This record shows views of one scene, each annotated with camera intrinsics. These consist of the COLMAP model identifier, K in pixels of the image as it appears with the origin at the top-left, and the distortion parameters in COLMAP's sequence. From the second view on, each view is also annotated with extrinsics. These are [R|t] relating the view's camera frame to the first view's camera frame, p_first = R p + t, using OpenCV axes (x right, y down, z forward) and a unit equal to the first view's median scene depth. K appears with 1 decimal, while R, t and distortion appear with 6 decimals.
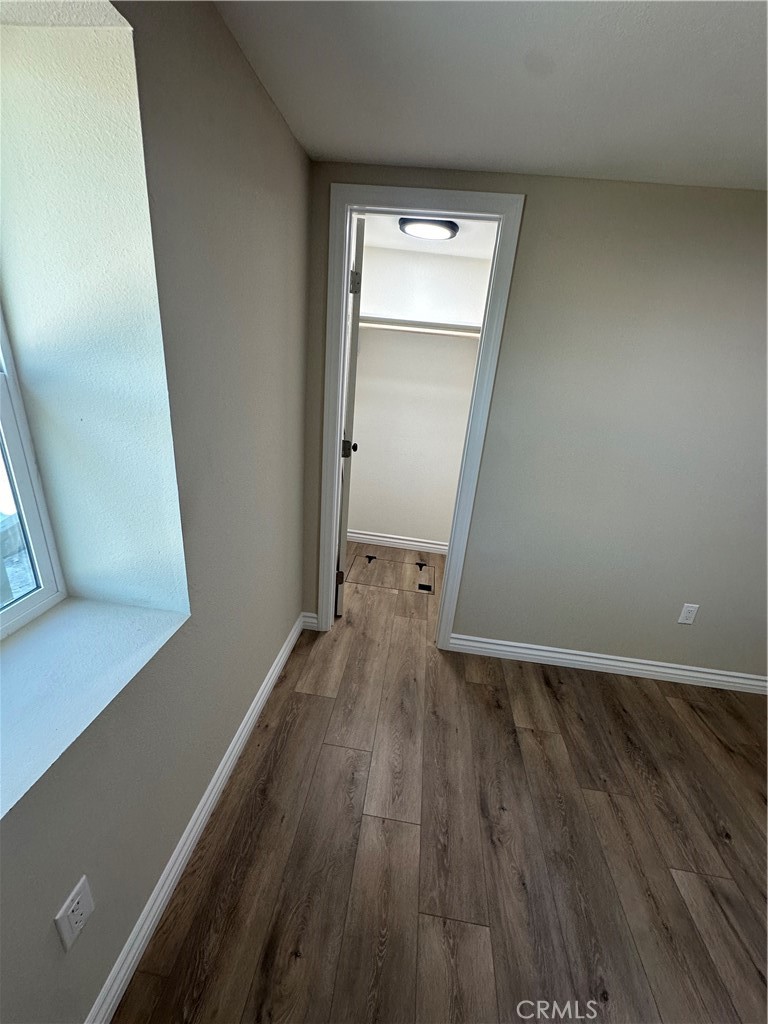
lens RADIAL K [[411.3, 0, 382.9], [0, 411.3, 509.9], [0, 0, 1]] dist [-0.003487, 0.000913]
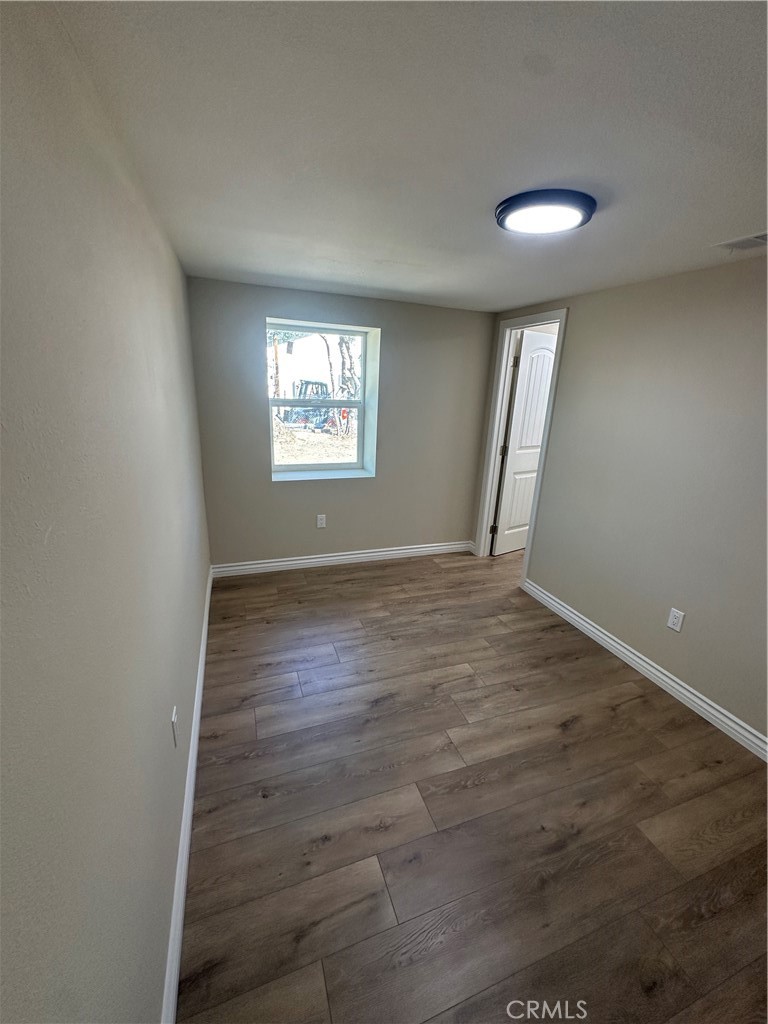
lens RADIAL K [[411.3, 0, 385.9], [0, 411.3, 513.2], [0, 0, 1]] dist [-0.003487, 0.000913]
pose [[0.451889, 0.202197, -0.868857, 1.363693], [-0.319798, 0.945956, 0.053814, 0.187589], [0.832782, 0.253541, 0.492130, -0.241003]]
